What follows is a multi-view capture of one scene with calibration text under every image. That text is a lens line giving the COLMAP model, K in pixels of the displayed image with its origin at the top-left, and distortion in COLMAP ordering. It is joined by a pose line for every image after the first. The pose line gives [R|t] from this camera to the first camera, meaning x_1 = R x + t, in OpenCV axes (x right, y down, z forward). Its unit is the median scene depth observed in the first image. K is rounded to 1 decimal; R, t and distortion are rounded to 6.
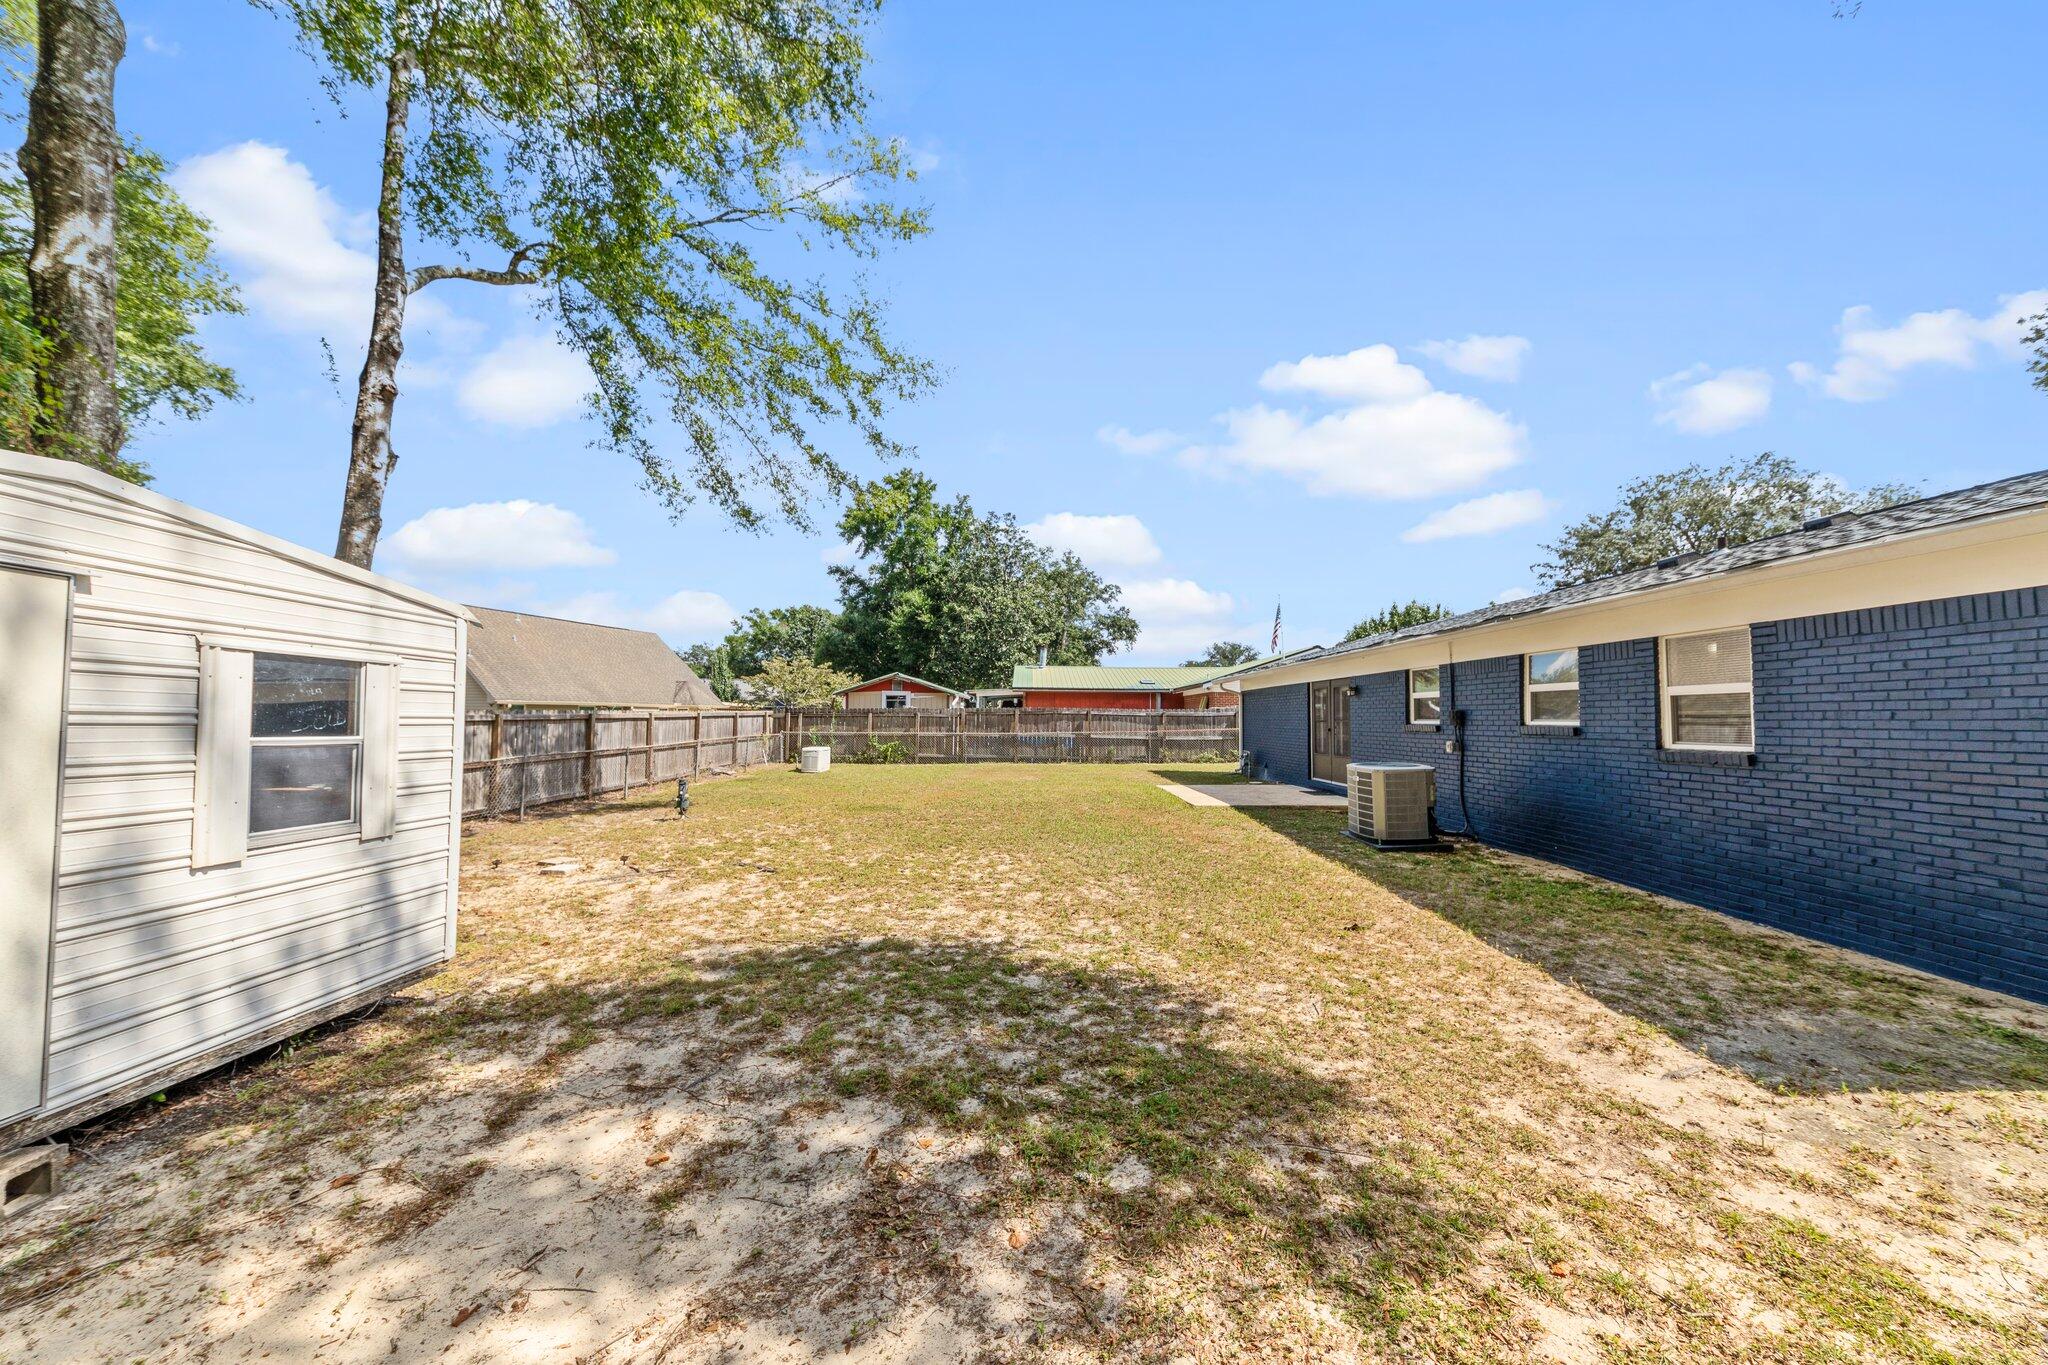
lens RADIAL K [[703.2, 0, 1035.4], [0, 703.2, 689.9], [0, 0, 1]] dist [0.013647, -0.005394]
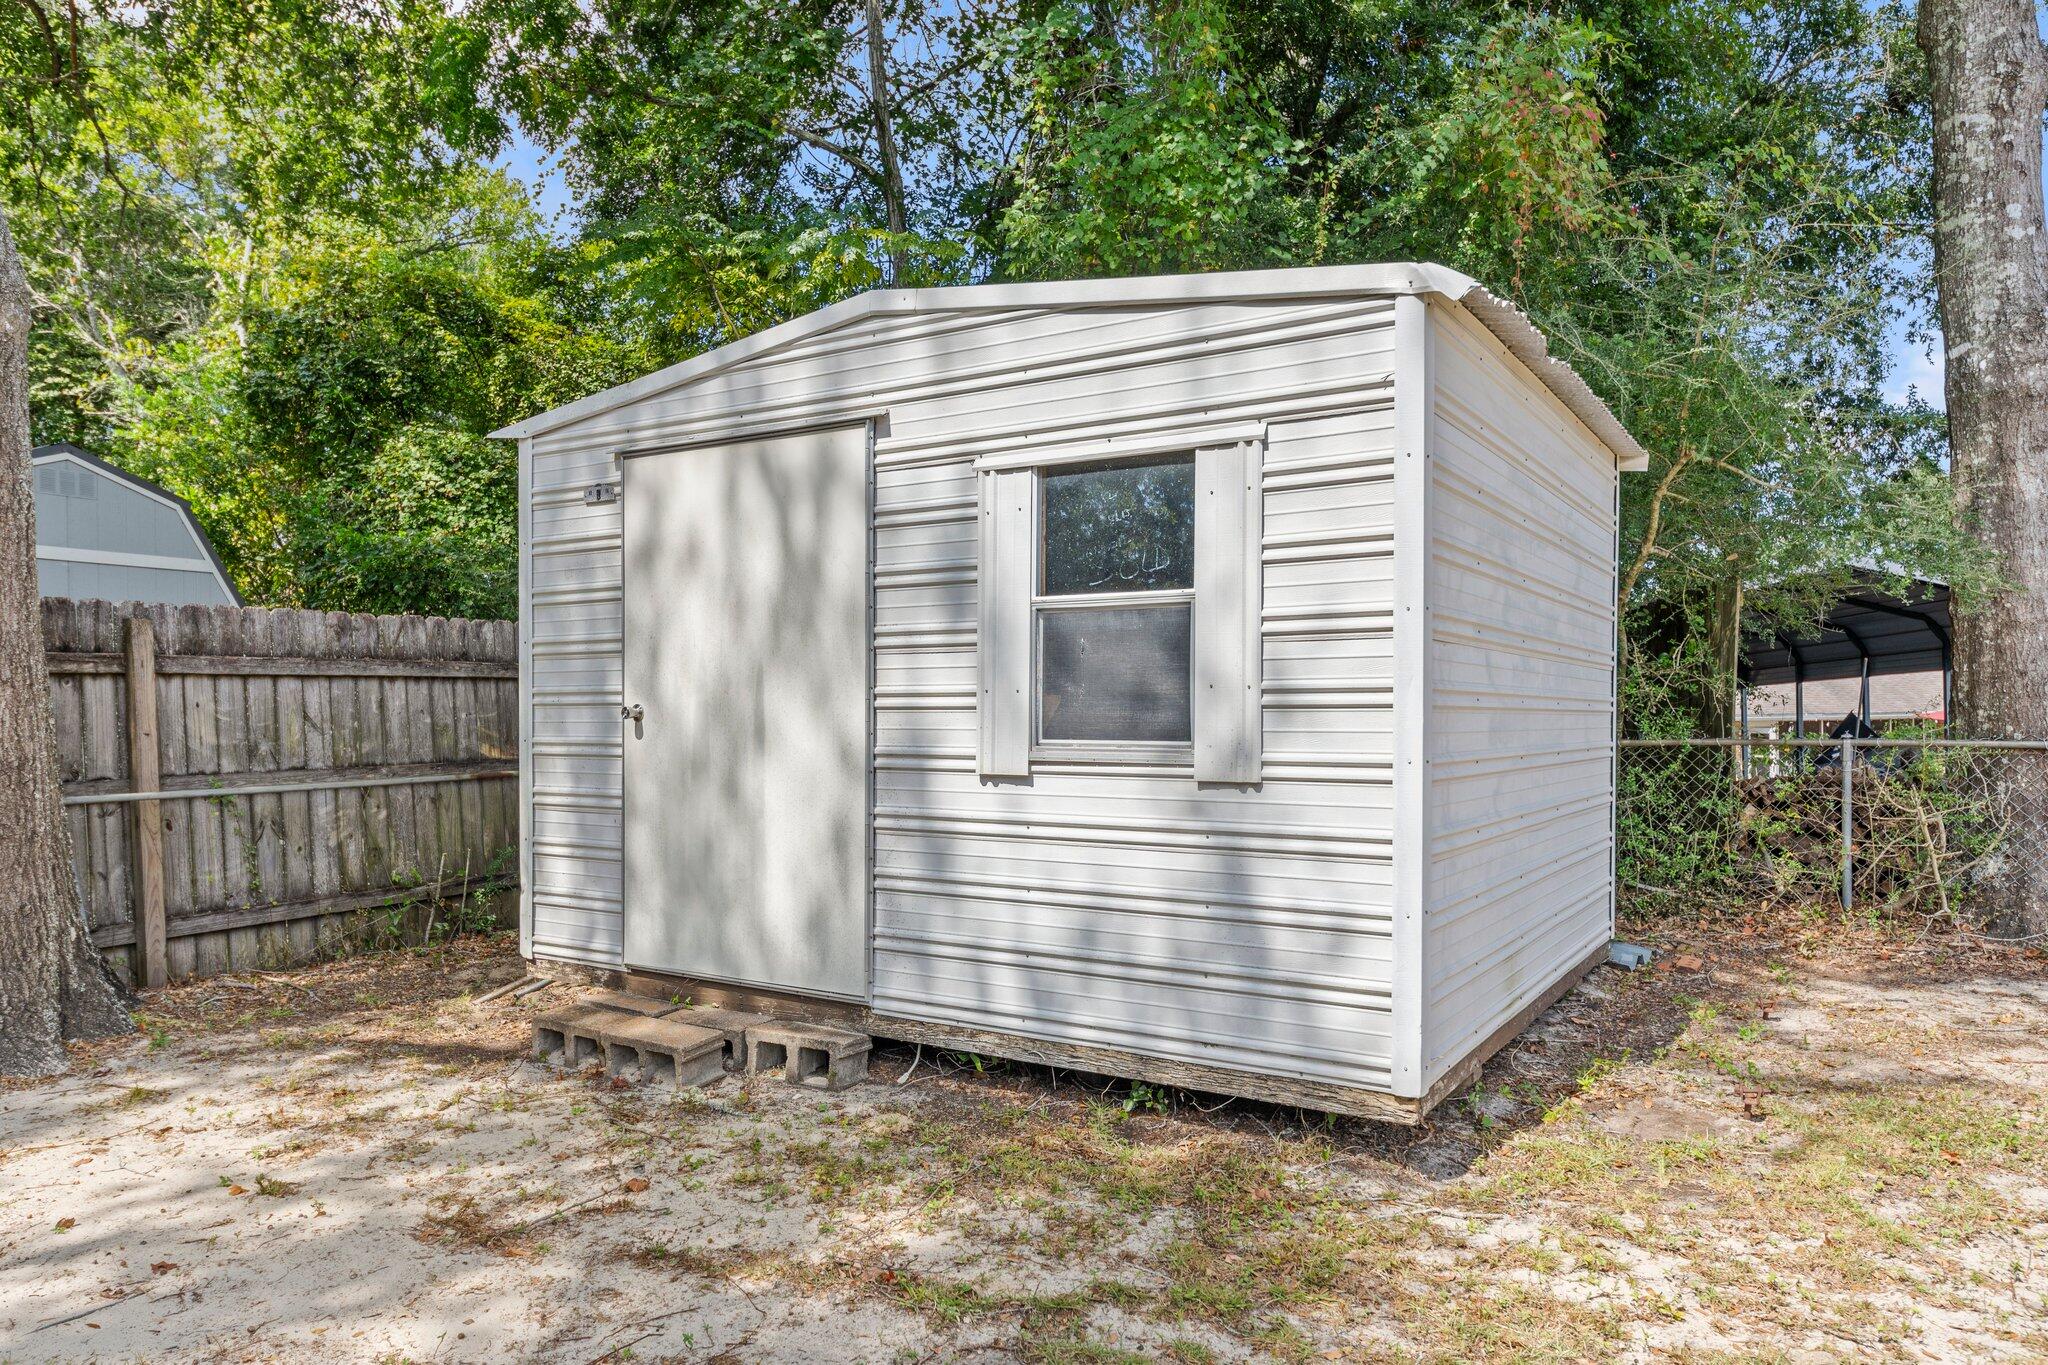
lens RADIAL K [[1350.4, 0, 1023.0], [0, 1350.4, 749.0], [0, 0, 1]] dist [0.003965, 0.000890]
pose [[-0.536868, 0.029616, -0.843146, -0.027060], [0.049505, 0.998768, 0.003560, 0.214718], [0.842212, -0.039829, -0.537673, 1.752483]]
